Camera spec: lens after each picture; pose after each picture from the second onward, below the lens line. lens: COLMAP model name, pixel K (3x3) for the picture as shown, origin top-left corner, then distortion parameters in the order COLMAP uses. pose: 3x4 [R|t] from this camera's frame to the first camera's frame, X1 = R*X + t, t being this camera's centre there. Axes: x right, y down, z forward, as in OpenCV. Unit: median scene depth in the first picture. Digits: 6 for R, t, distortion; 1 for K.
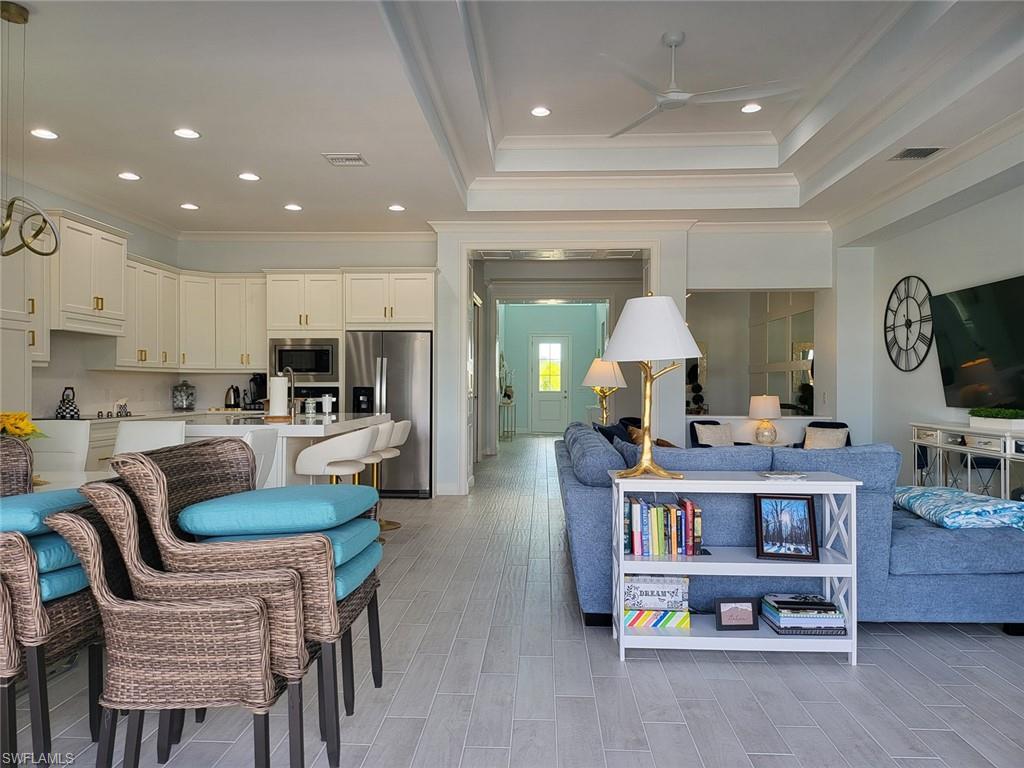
lens RADIAL K [[724.7, 0, 514.8], [0, 724.7, 392.8], [0, 0, 1]] dist [0.058309, -0.051335]
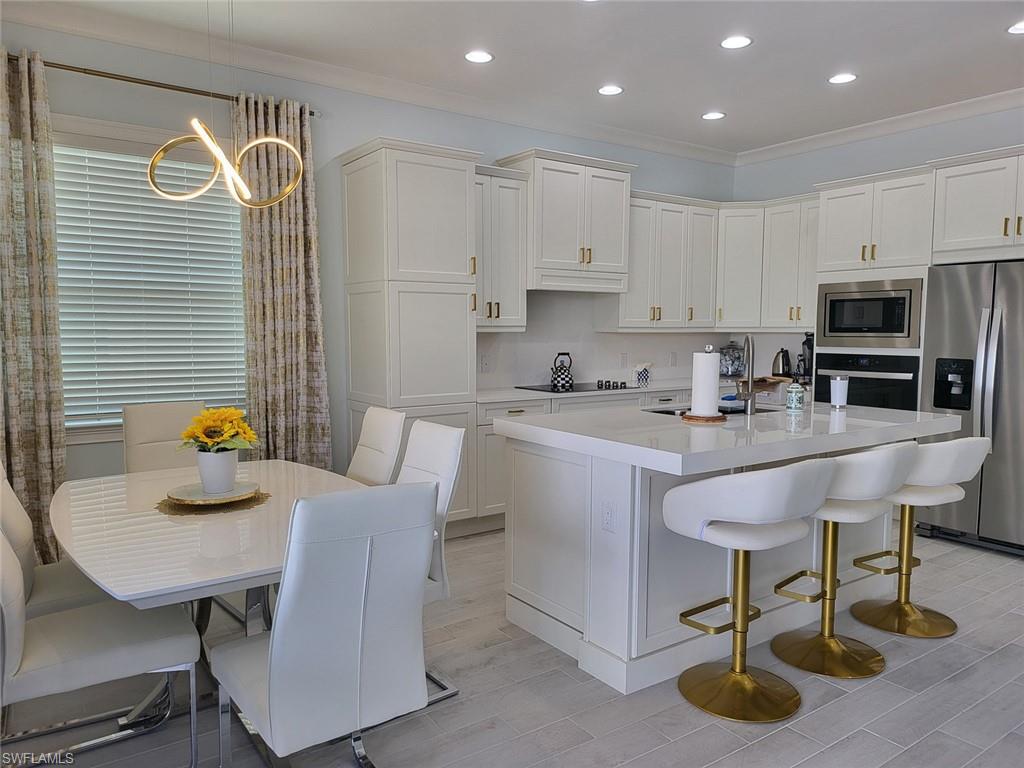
lens RADIAL K [[724.7, 0, 514.9], [0, 724.7, 389.3], [0, 0, 1]] dist [0.058309, -0.051335]
pose [[0.613606, 0.066310, -0.786823, 0.045443], [-0.010287, 0.997054, 0.076005, -0.024988], [0.789546, -0.038544, 0.612480, 0.346144]]
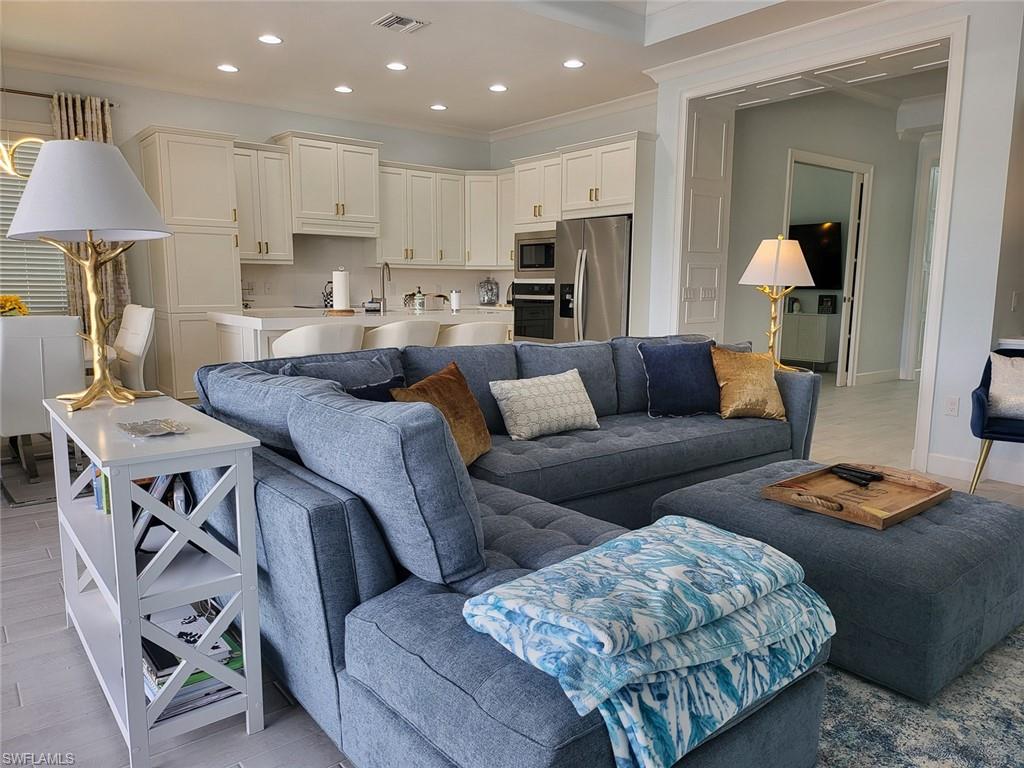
lens RADIAL K [[724.7, 0, 513.1], [0, 724.7, 382.5], [0, 0, 1]] dist [0.058309, -0.051335]
pose [[0.656252, 0.107801, -0.746802, 0.424017], [-0.015382, 0.991447, 0.129599, -0.002317], [0.754385, -0.073562, 0.652297, 0.360668]]
